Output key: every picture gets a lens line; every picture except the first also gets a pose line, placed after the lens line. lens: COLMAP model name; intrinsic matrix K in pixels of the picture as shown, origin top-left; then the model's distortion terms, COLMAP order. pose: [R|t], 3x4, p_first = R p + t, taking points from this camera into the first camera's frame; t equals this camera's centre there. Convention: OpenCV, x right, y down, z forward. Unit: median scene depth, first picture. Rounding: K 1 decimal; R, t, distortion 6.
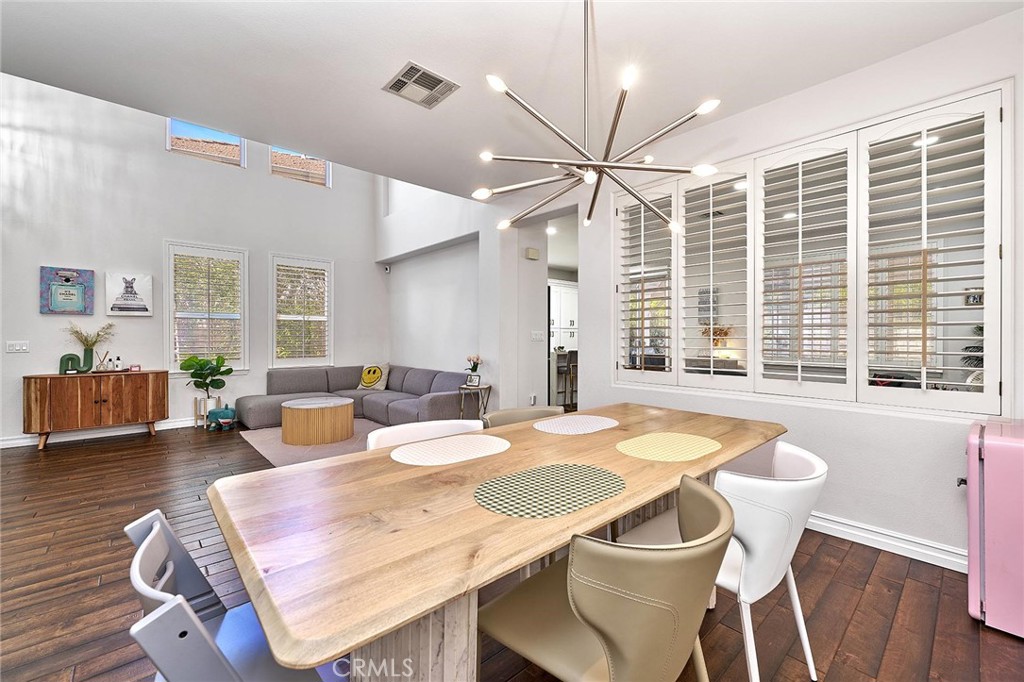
lens RADIAL K [[422.4, 0, 510.6], [0, 422.4, 337.1], [0, 0, 1]] dist [0.008597, 0.000120]
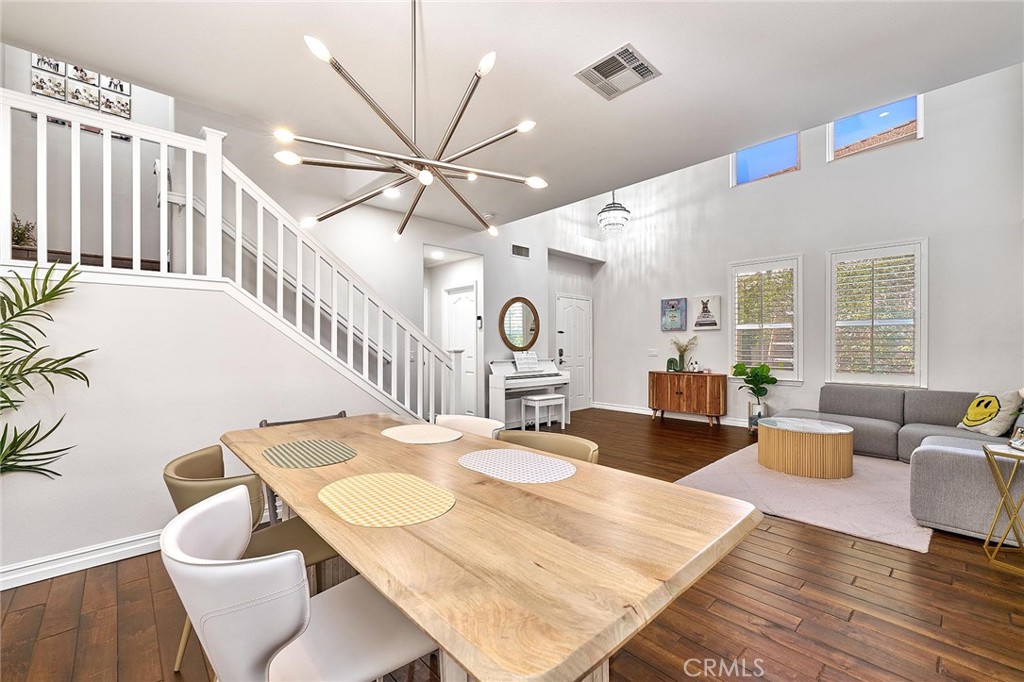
lens RADIAL K [[422.4, 0, 510.9], [0, 422.4, 344.5], [0, 0, 1]] dist [0.008597, 0.000120]
pose [[0.031571, -0.003655, -0.999495, 0.357508], [-0.001557, 0.999992, -0.003706, -0.000097], [0.999500, 0.001673, 0.031565, 0.382462]]
